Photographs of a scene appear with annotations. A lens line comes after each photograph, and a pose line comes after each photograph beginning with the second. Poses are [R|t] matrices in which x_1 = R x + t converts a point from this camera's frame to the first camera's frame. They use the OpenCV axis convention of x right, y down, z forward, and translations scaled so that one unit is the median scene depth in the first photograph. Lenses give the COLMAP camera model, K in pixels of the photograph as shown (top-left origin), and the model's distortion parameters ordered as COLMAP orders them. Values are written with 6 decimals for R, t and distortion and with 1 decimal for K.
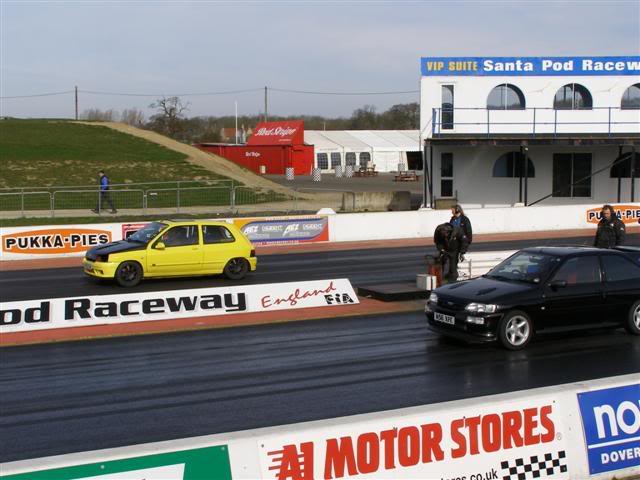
lens RADIAL K [[1049.6, 0, 367.8], [0, 1049.6, 233.1], [0, 0, 1]] dist [-0.040389, 0.000000]
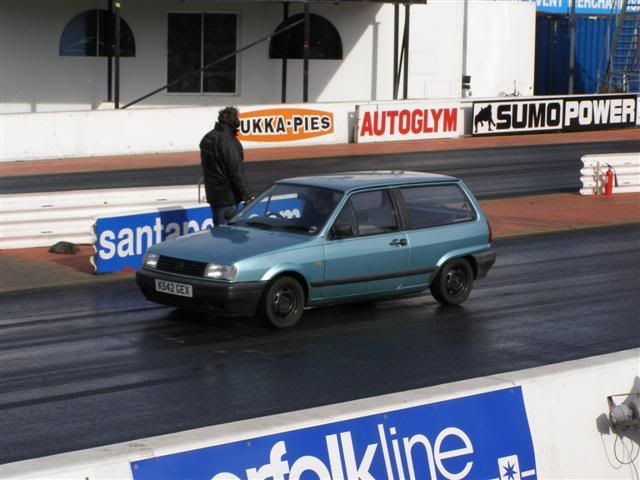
lens RADIAL K [[1965.7, 0, 321.7], [0, 1965.7, 241.7], [0, 0, 1]] dist [-0.077025, 0.000000]
pose [[0.959117, -0.011601, 0.282771, -0.150429], [0.000018, 0.999162, 0.040932, 0.007576], [-0.283009, -0.039254, 0.958314, -0.077831]]
